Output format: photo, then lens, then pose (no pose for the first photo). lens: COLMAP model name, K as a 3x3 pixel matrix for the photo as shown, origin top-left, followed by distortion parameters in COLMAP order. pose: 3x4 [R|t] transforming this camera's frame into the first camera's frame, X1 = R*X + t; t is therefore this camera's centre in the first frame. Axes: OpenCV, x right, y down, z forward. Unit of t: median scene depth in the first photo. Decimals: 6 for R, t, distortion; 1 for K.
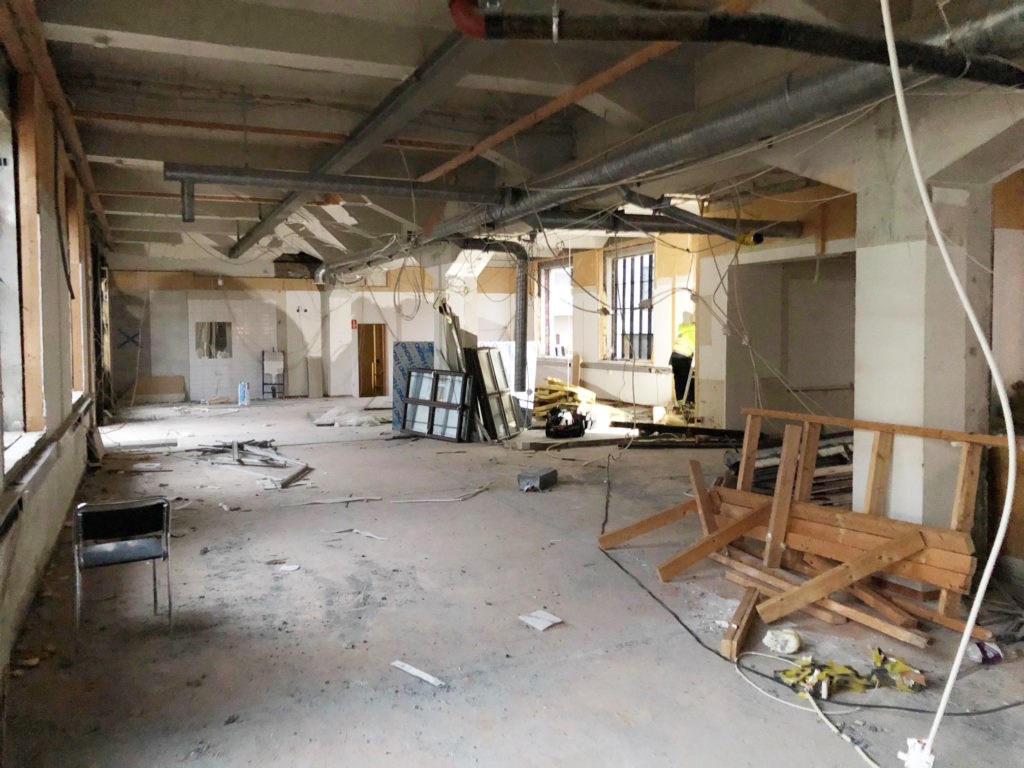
lens RADIAL K [[859.3, 0, 512.5], [0, 859.3, 382.5], [0, 0, 1]] dist [0.000503, 0.007347]
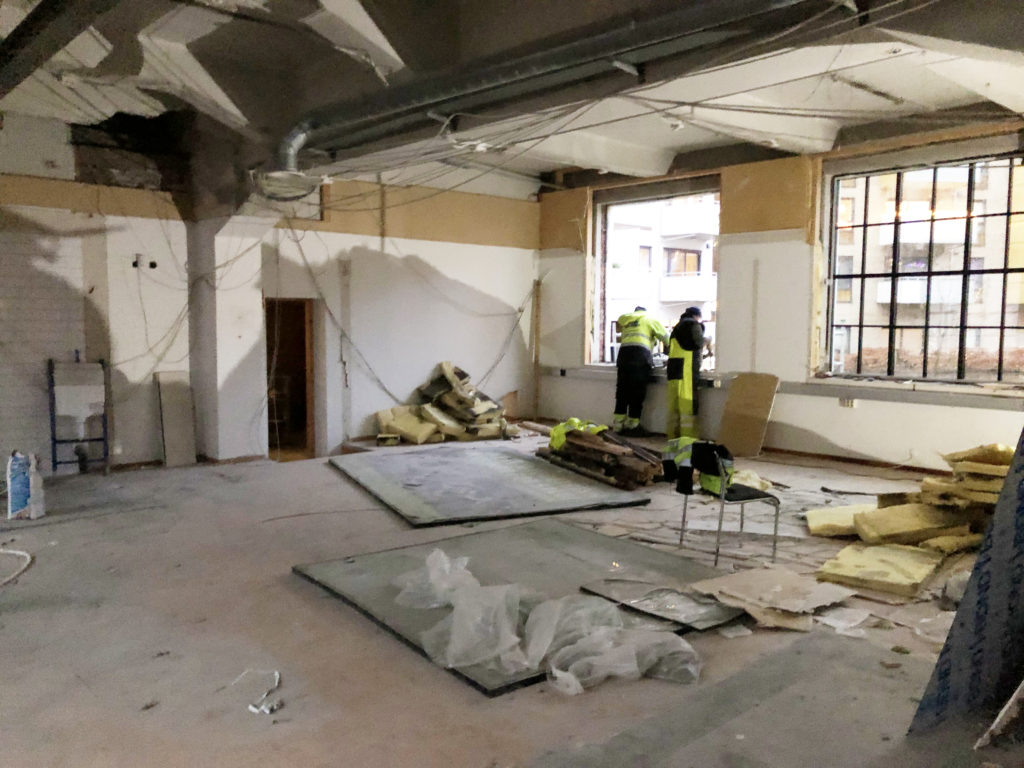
lens RADIAL K [[859.3, 0, 487.0], [0, 859.3, 405.1], [0, 0, 1]] dist [0.000503, 0.007347]
pose [[0.953085, -0.021102, 0.301967, -0.214400], [0.008967, 0.999098, 0.041515, -0.030297], [-0.302570, -0.036860, 0.952414, 0.542646]]
